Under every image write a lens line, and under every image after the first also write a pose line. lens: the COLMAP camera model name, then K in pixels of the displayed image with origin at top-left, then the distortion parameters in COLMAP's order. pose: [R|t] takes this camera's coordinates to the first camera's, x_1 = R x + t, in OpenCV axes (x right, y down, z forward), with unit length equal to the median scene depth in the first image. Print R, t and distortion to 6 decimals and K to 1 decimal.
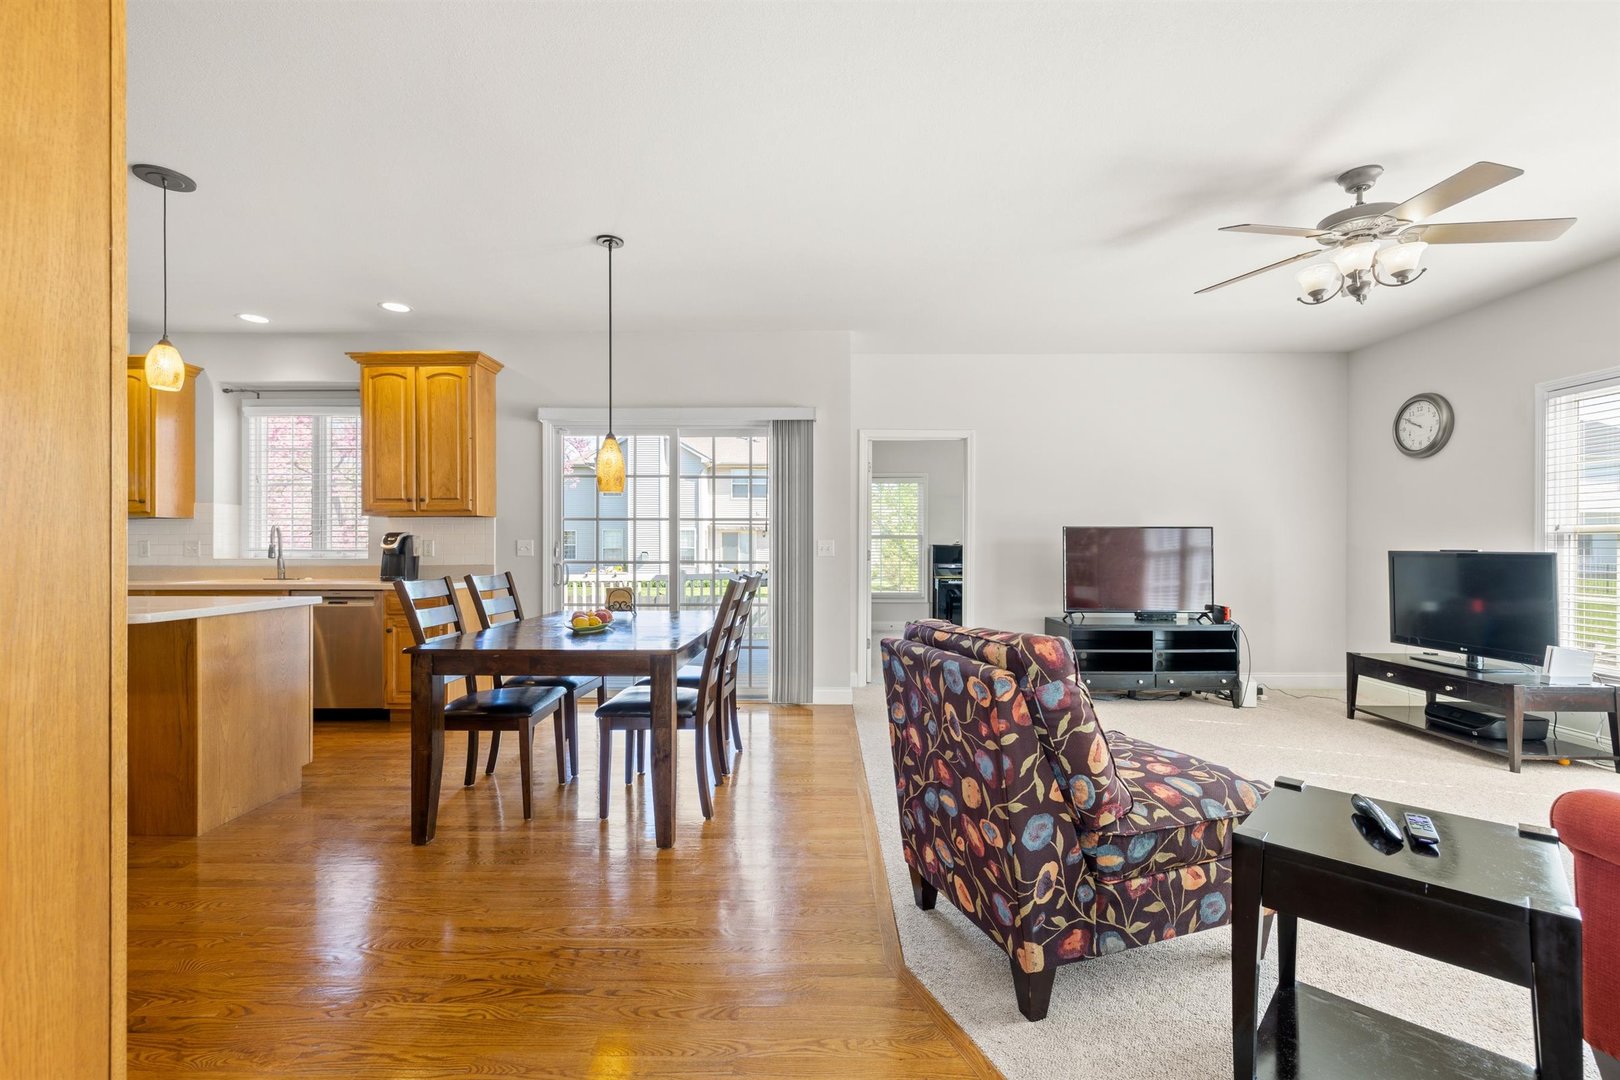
lens RADIAL K [[679.4, 0, 816.0], [0, 679.4, 544.8], [0, 0, 1]] dist [-0.000159, -0.000563]
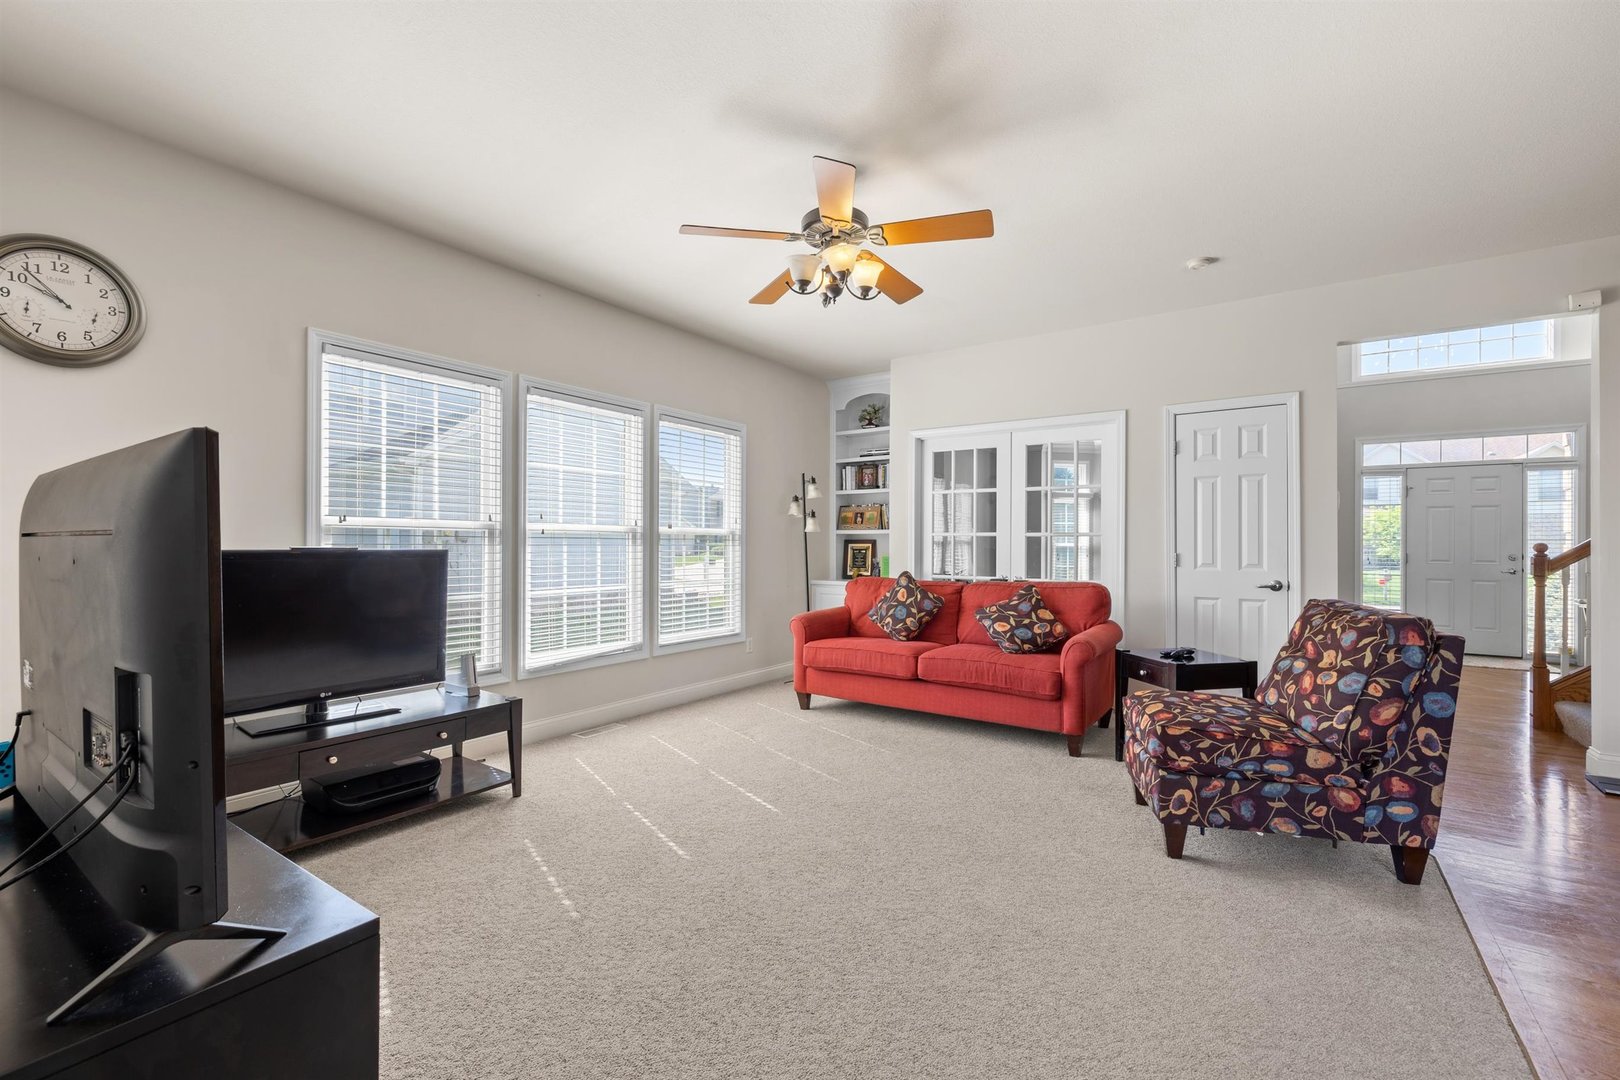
lens RADIAL K [[679.4, 0, 813.1], [0, 679.4, 546.7], [0, 0, 1]] dist [-0.000159, -0.000563]
pose [[-0.820616, -0.005593, 0.571453, 0.168561], [-0.005038, 0.999984, 0.002552, 0.002217], [-0.571458, -0.000784, -0.820631, 1.274499]]
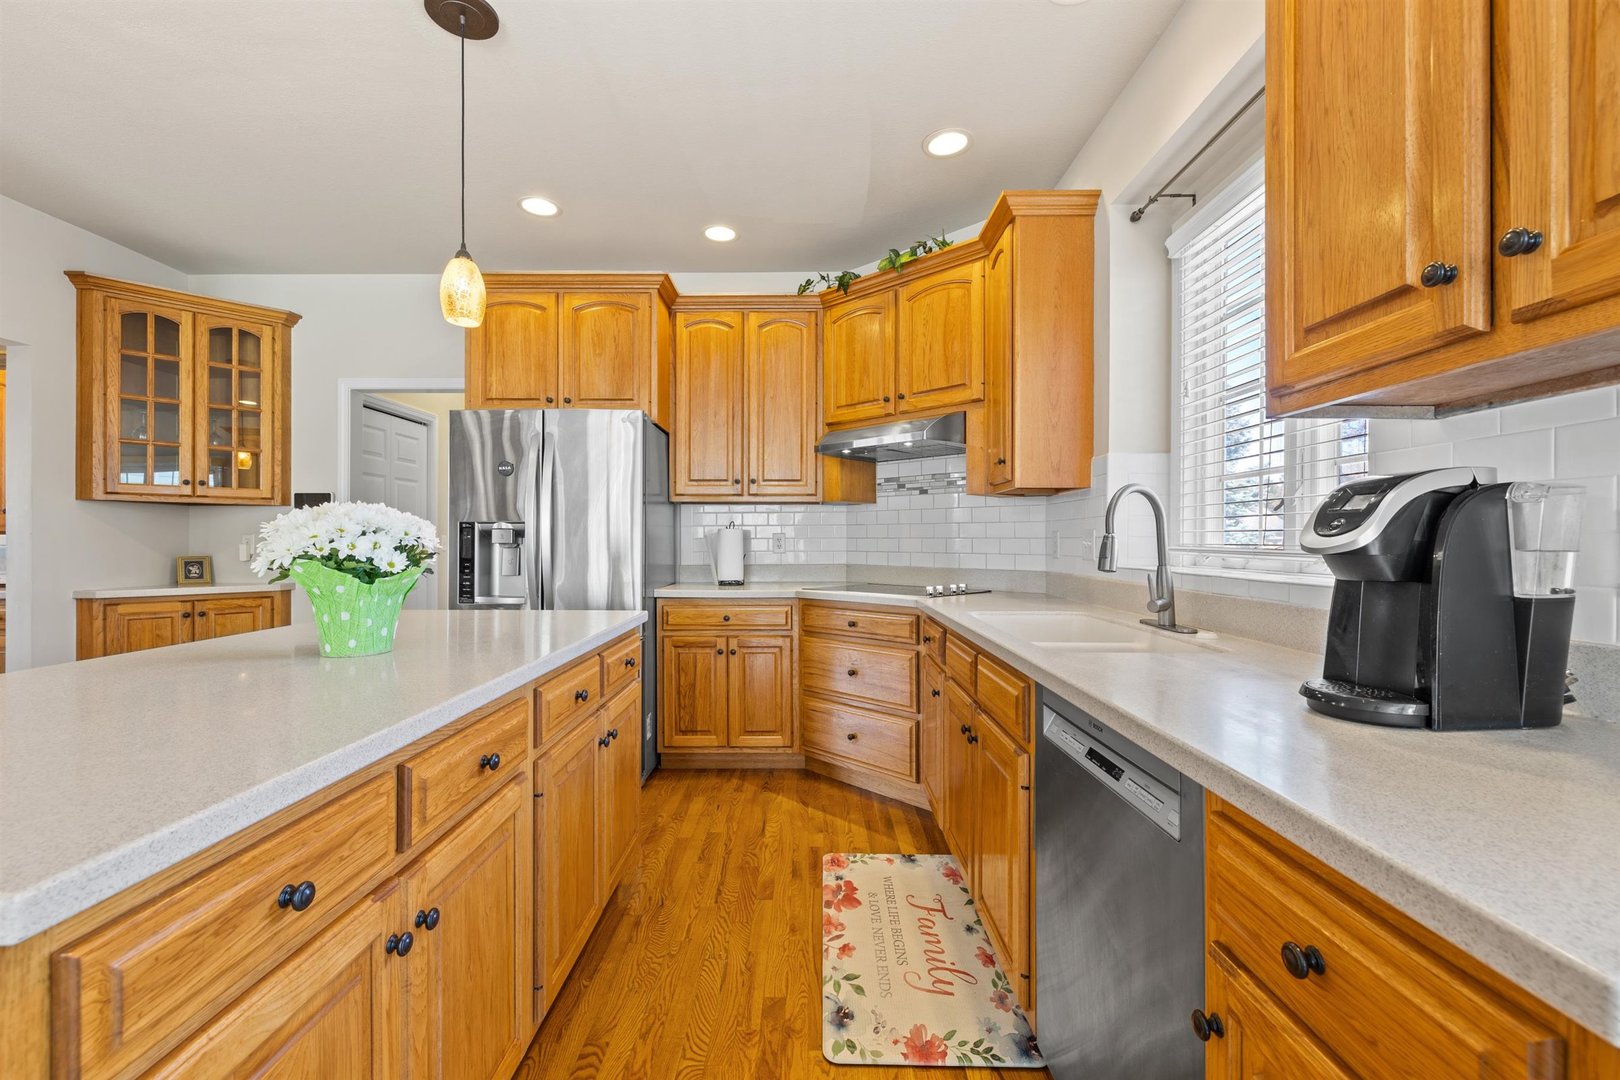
lens RADIAL K [[679.4, 0, 806.4], [0, 679.4, 539.4], [0, 0, 1]] dist [-0.000159, -0.000563]
pose [[-0.001303, -0.001274, -0.999998, -0.476063], [-0.002645, 0.999996, -0.001270, 0.003221], [0.999996, 0.002643, -0.001307, 0.942085]]
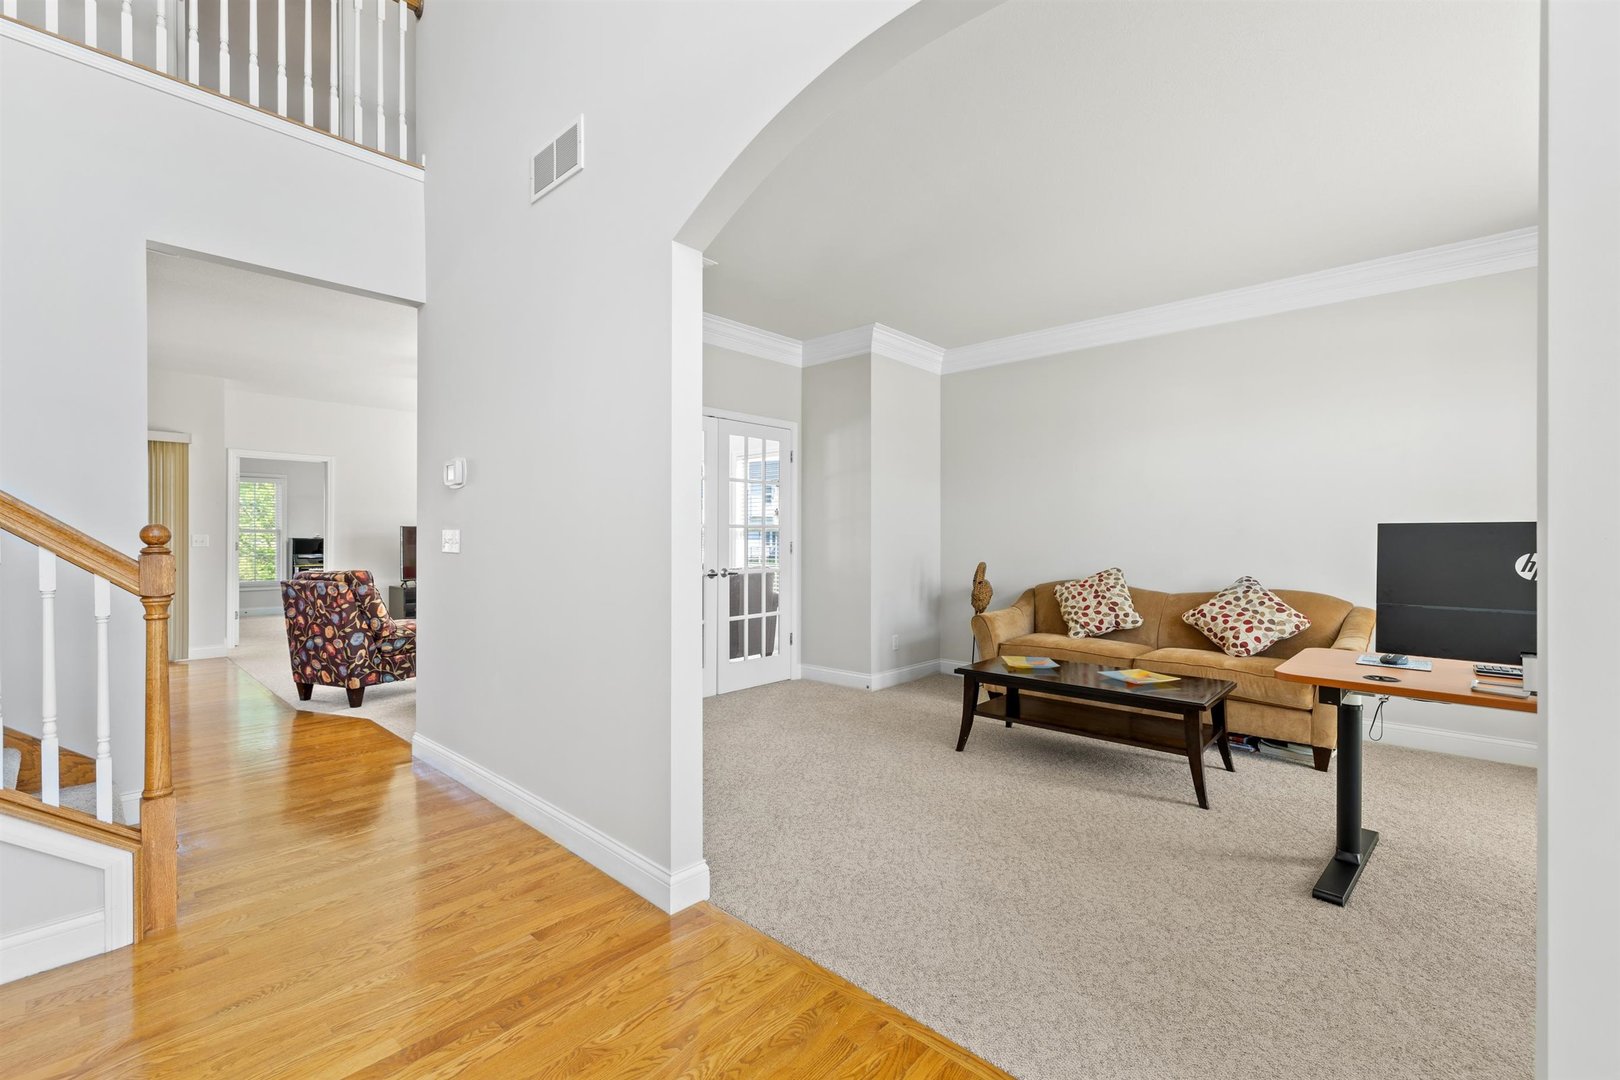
lens RADIAL K [[679.4, 0, 796.7], [0, 679.4, 537.4], [0, 0, 1]] dist [-0.000159, -0.000563]
pose [[0.679674, -0.000526, 0.733514, -0.198977], [0.001636, 0.999998, -0.000799, 0.001946], [-0.733513, 0.001743, 0.679673, -0.894484]]
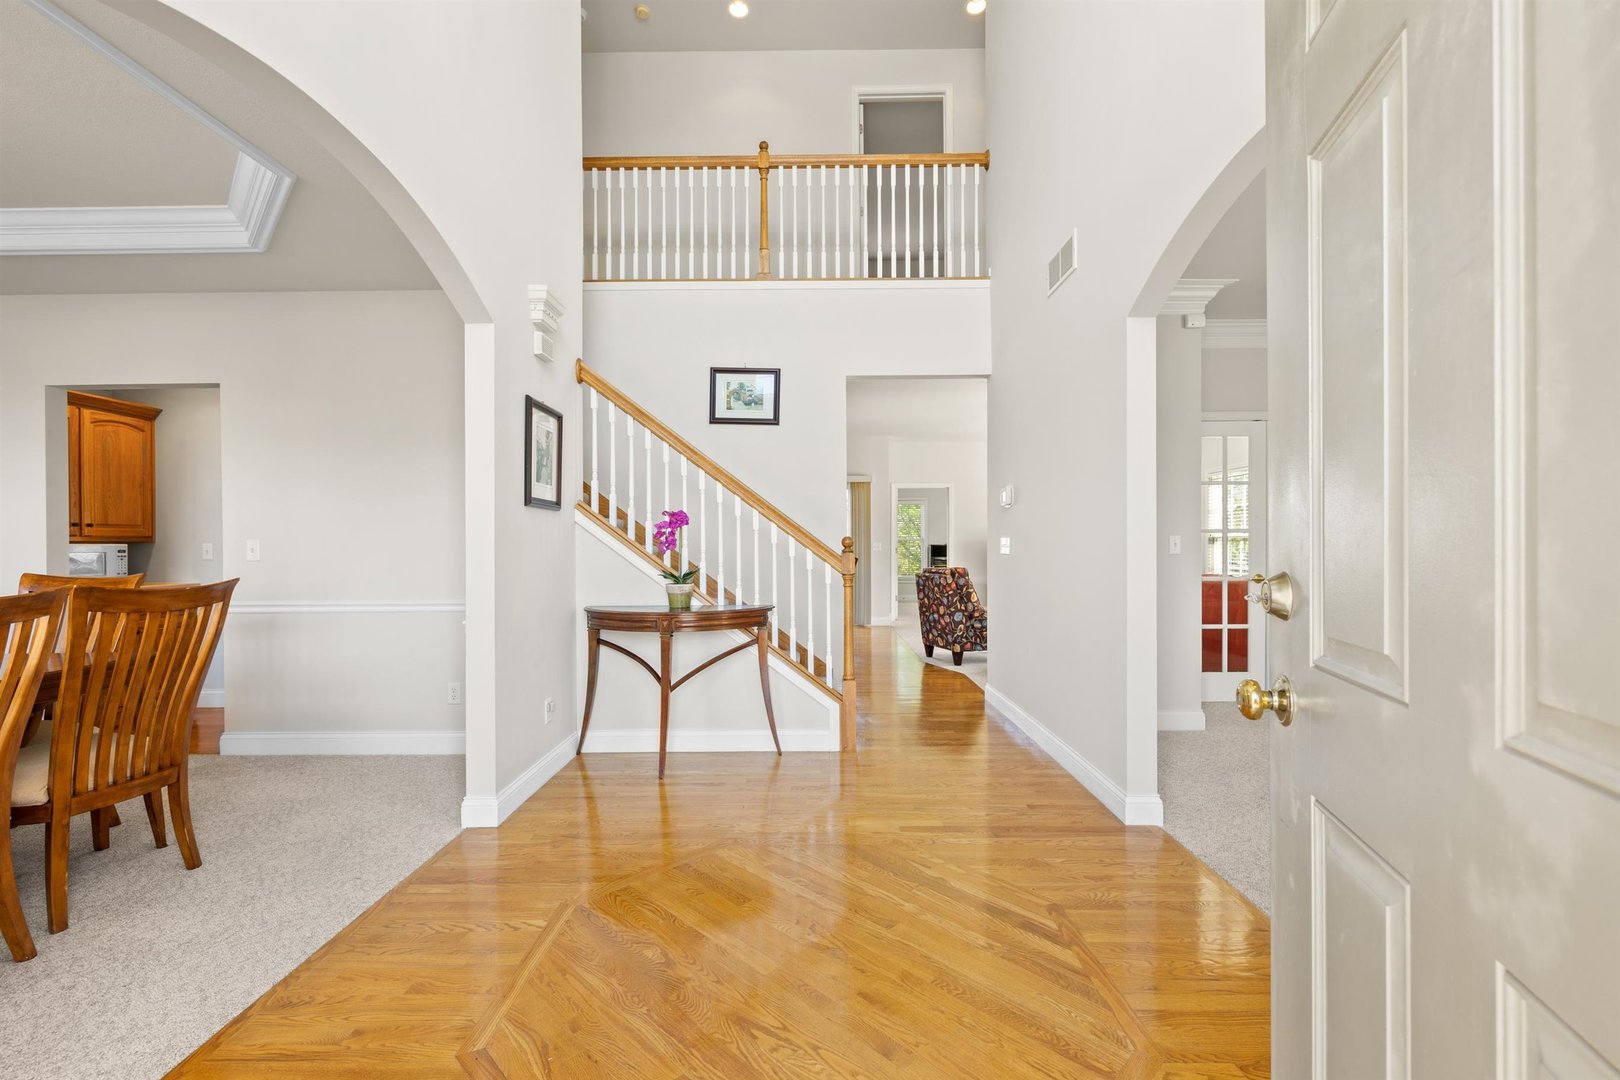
lens RADIAL K [[679.4, 0, 811.3], [0, 679.4, 540.0], [0, 0, 1]] dist [-0.000159, -0.000563]
pose [[0.999982, -0.004011, -0.004503, -0.199913], [0.003970, 0.999949, -0.009264, 0.004579], [0.004540, 0.009246, 0.999947, -1.163777]]
